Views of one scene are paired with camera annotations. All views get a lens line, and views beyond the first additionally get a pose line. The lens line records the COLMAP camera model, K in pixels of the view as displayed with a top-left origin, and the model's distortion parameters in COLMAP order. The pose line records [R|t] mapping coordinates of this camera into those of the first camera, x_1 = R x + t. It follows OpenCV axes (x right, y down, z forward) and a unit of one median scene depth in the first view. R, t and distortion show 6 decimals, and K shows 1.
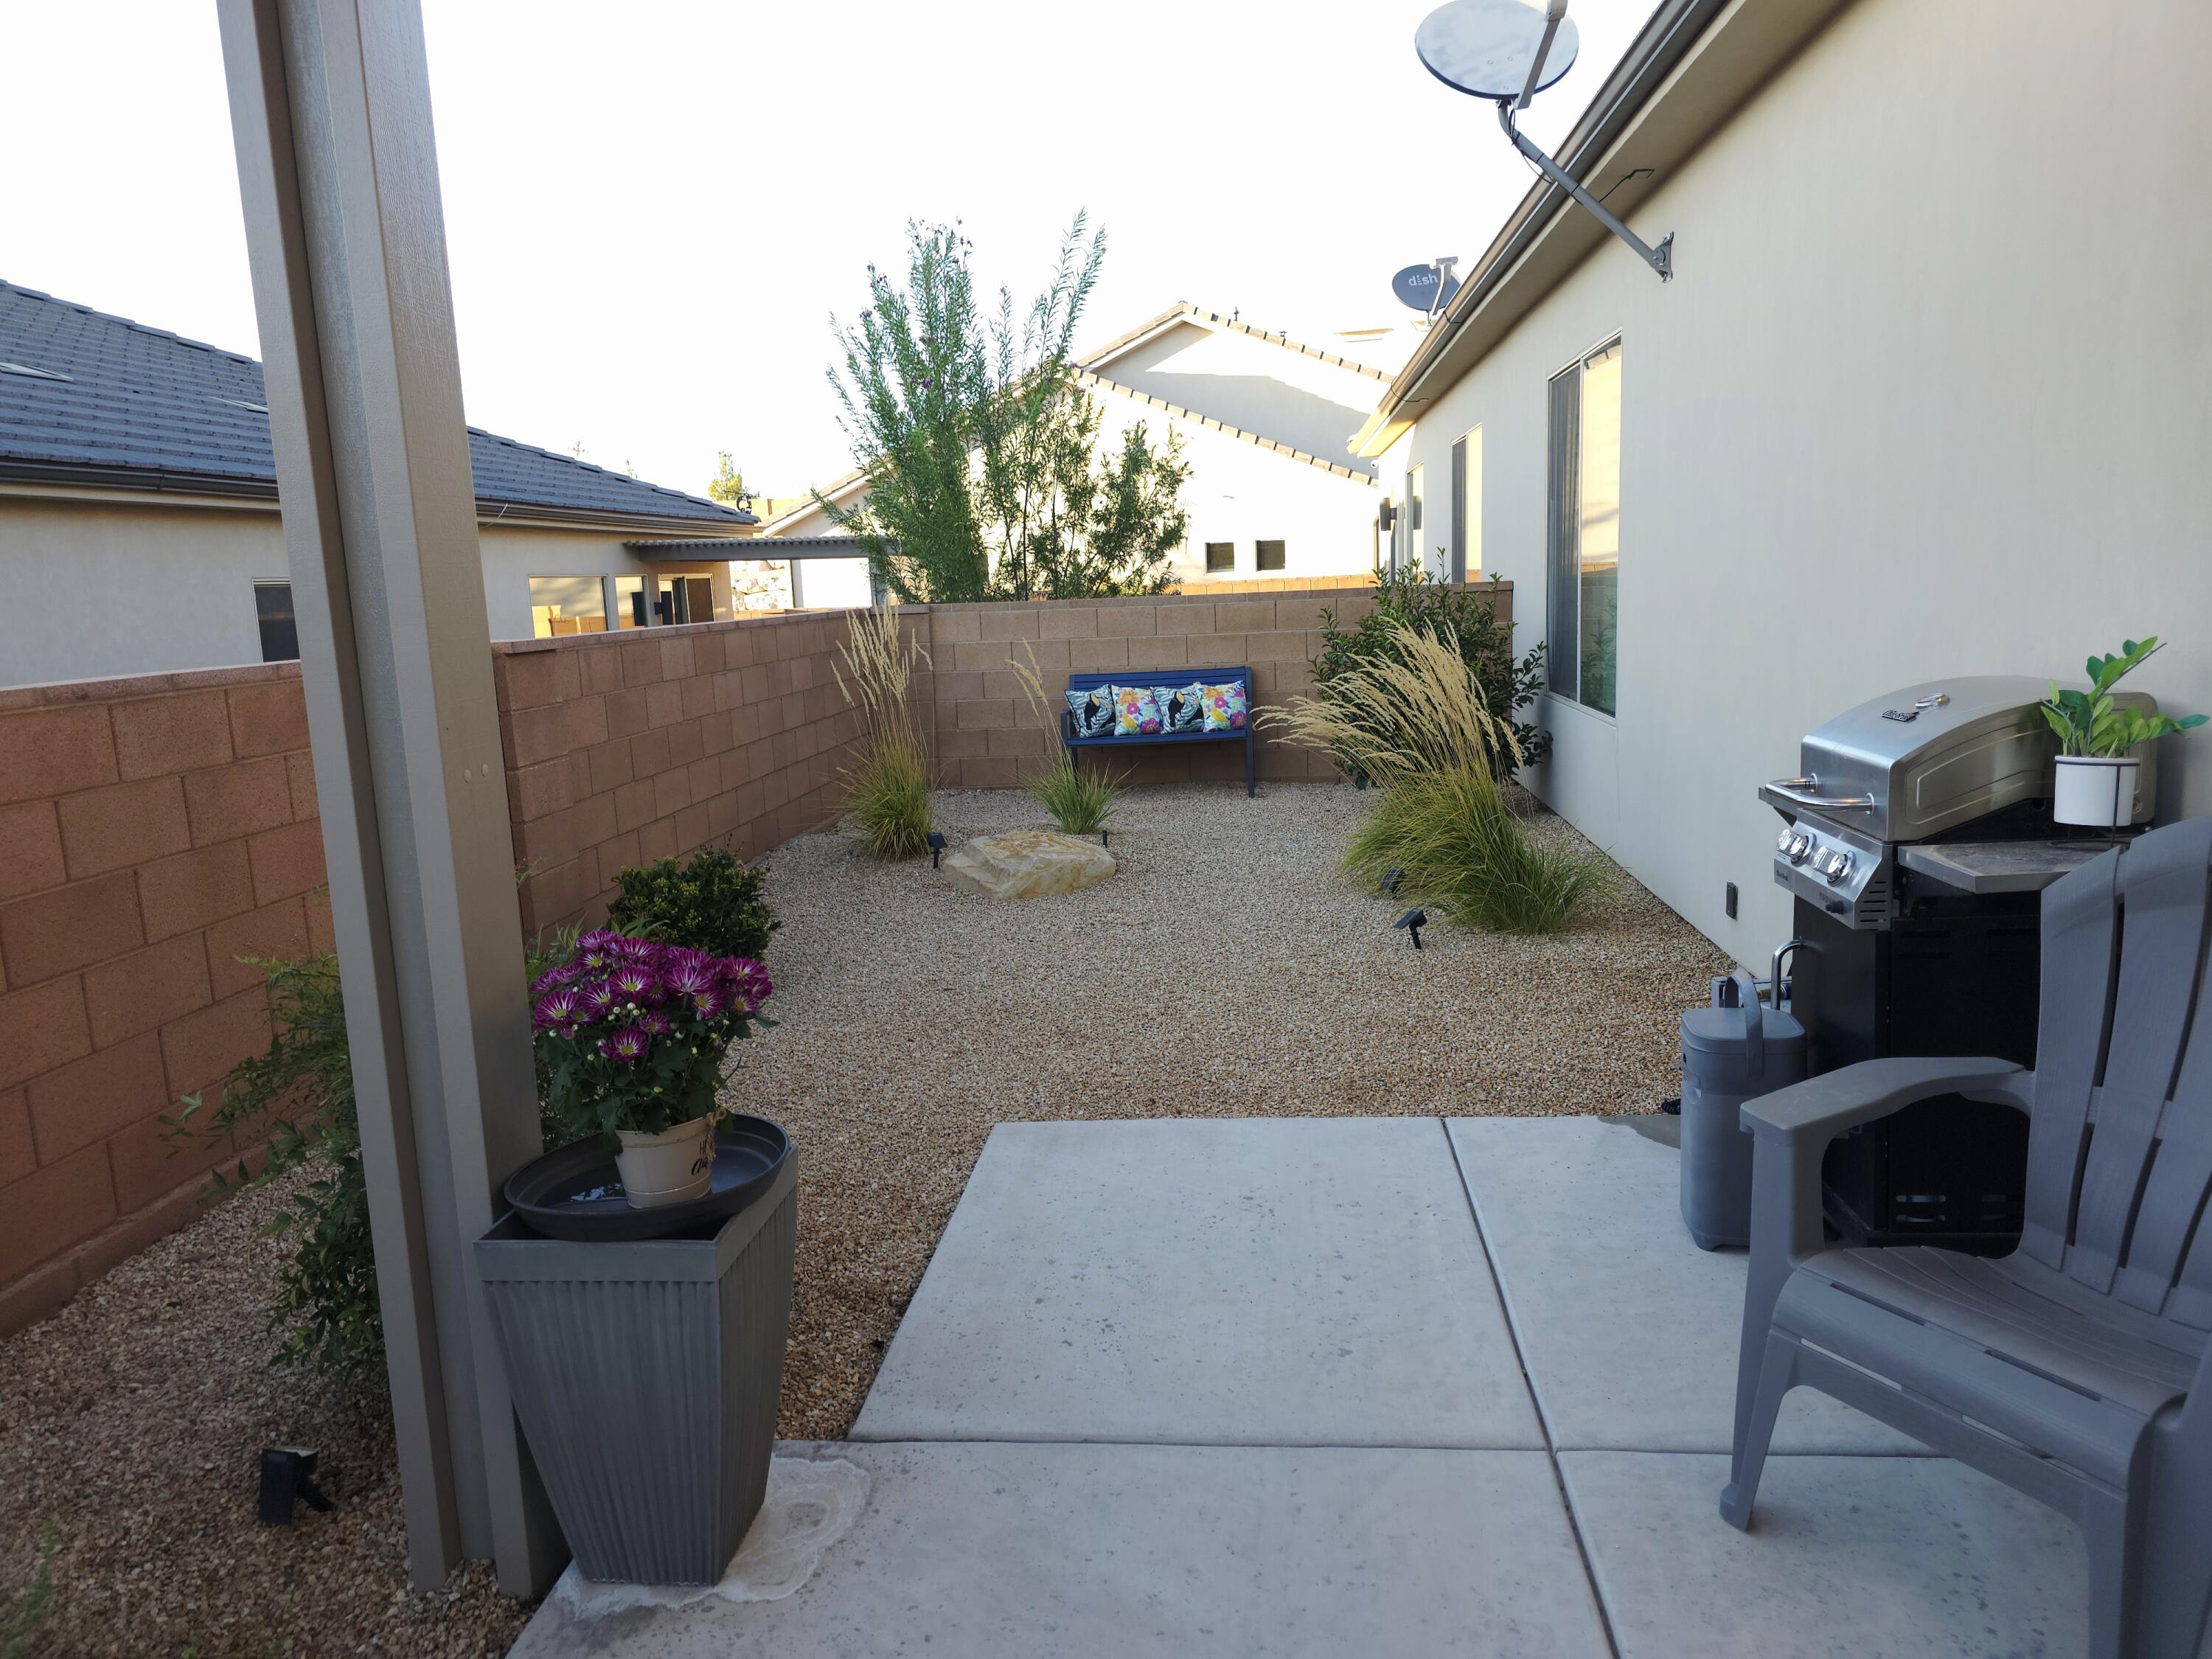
lens RADIAL K [[1471.8, 0, 1099.0], [0, 1471.8, 817.7], [0, 0, 1]] dist [0.120670, -0.170777]
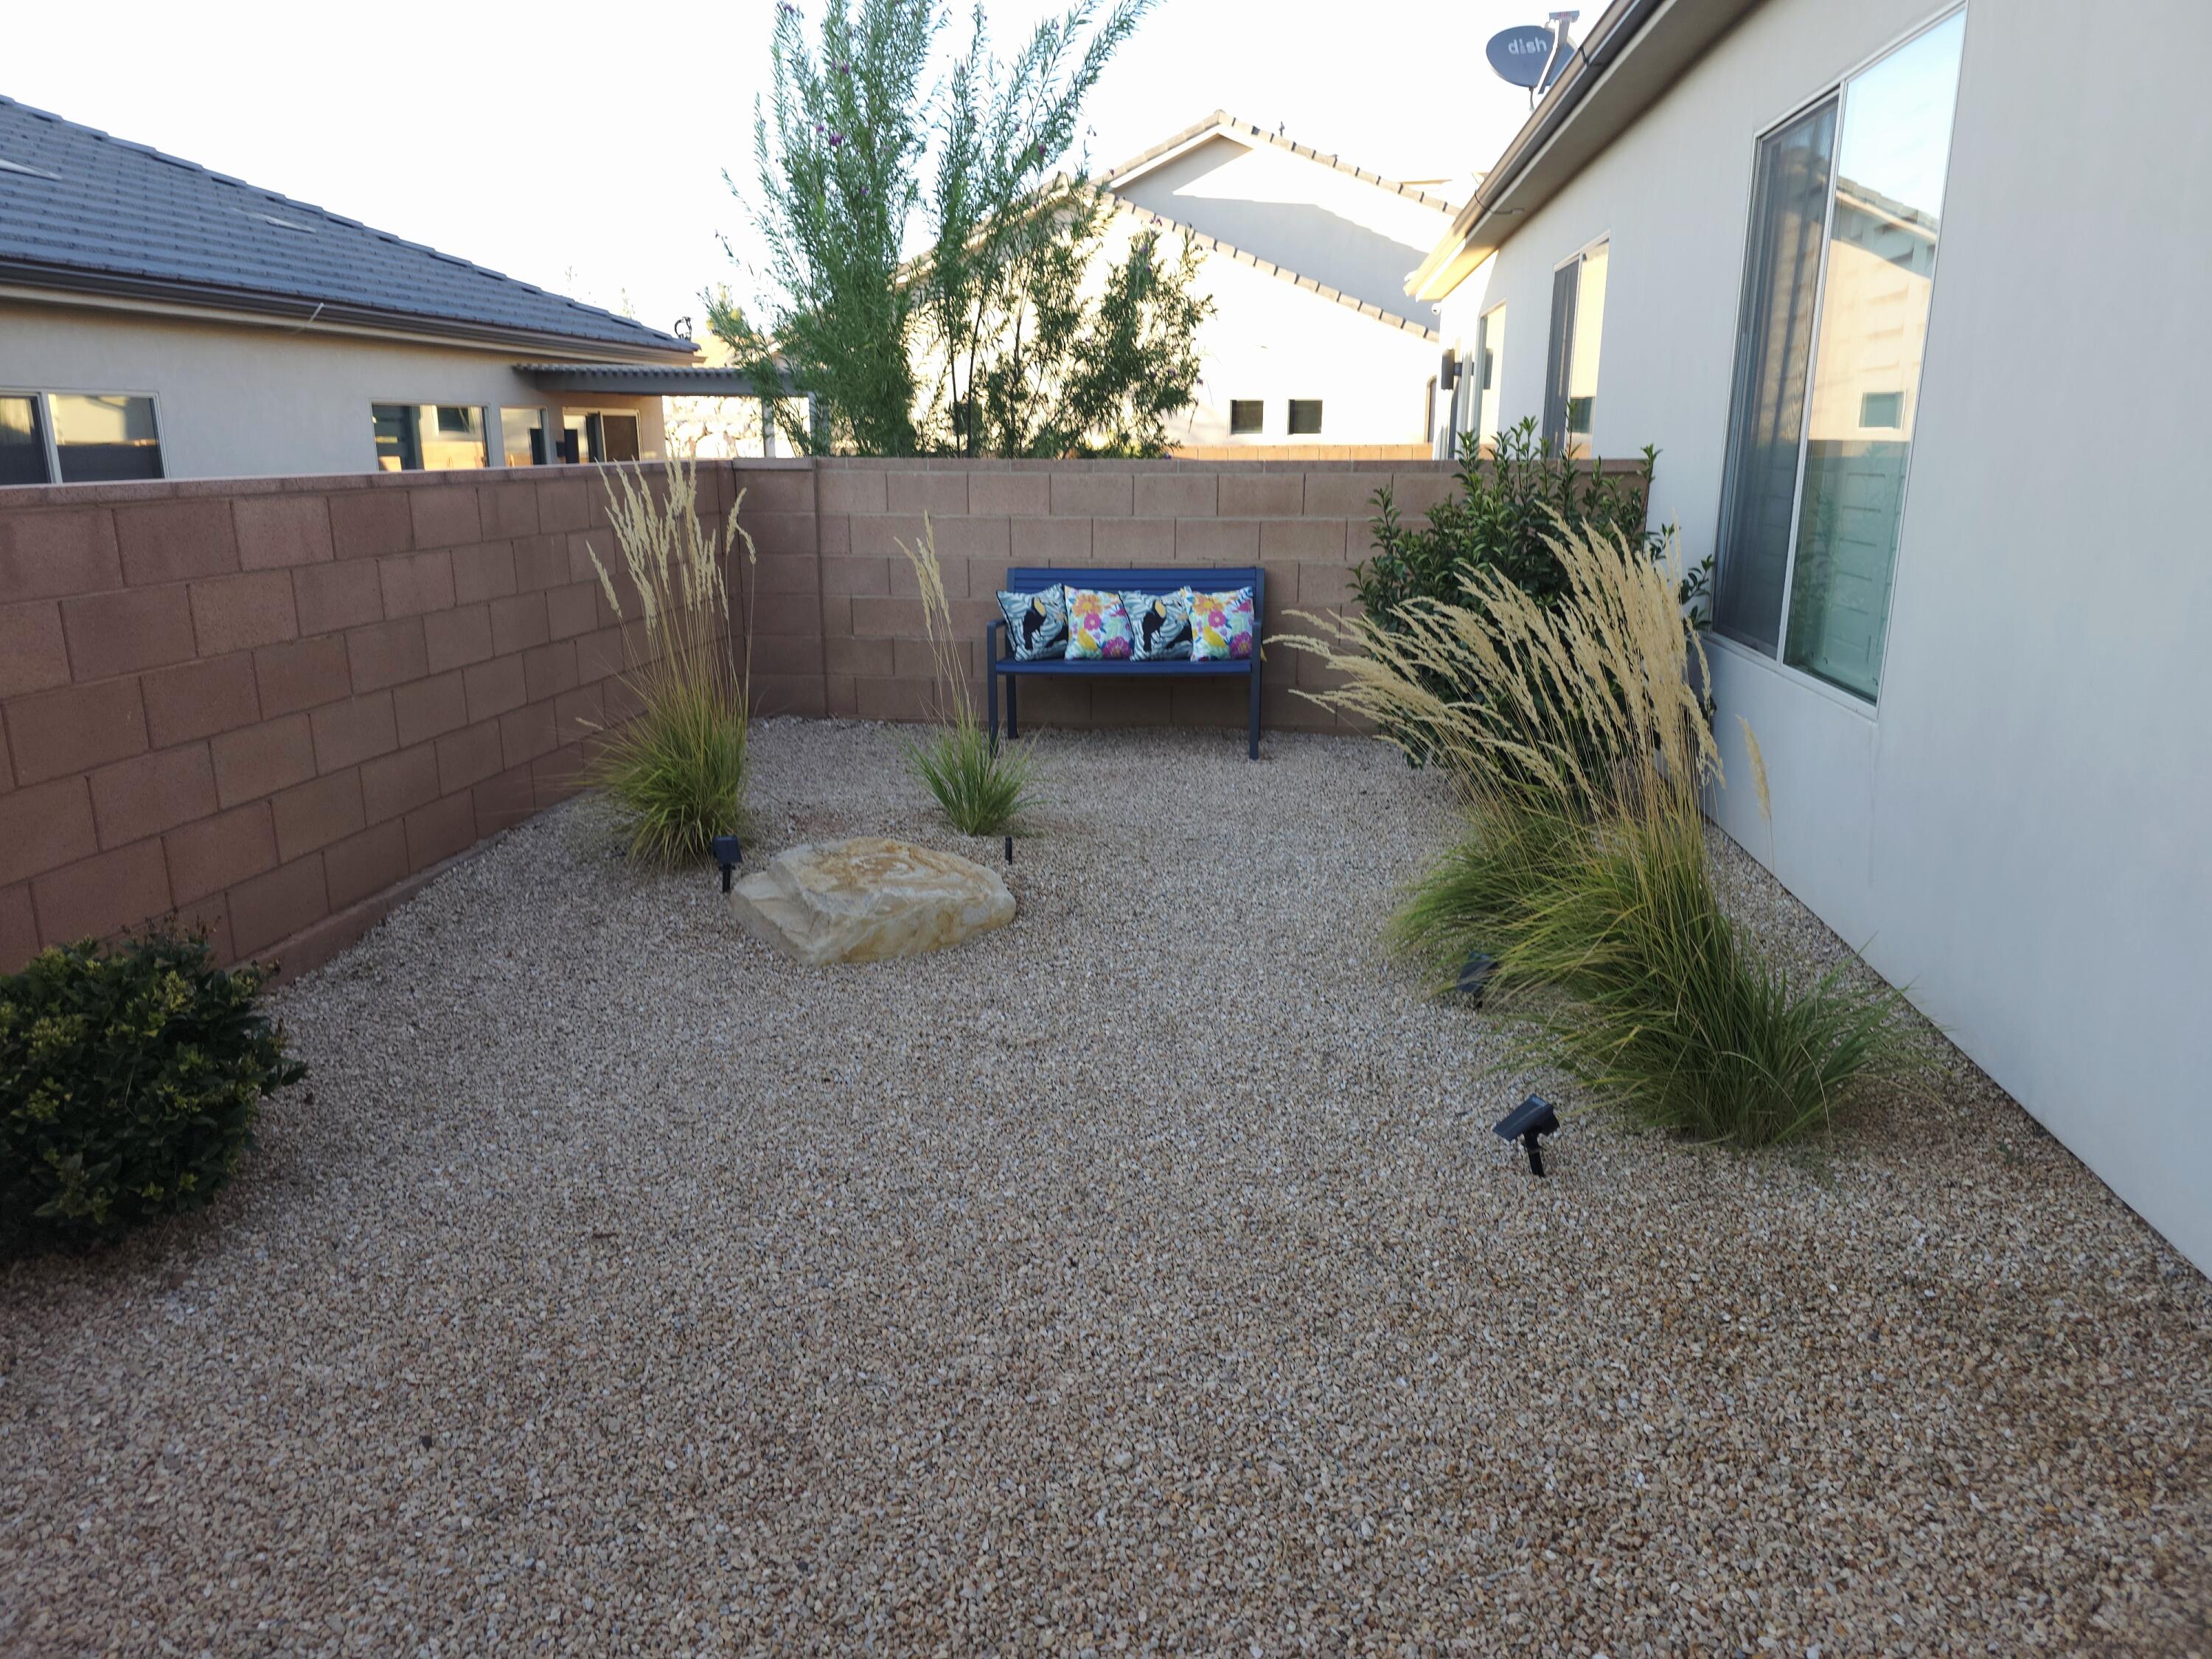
lens RADIAL K [[1485.7, 0, 1082.4], [0, 1485.7, 805.6], [0, 0, 1]] dist [0.081414, -0.075689]
pose [[0.998730, 0.046386, -0.019665, 0.034051], [-0.044641, 0.995679, 0.081431, -0.041698], [0.023358, -0.080450, 0.996485, 0.268930]]
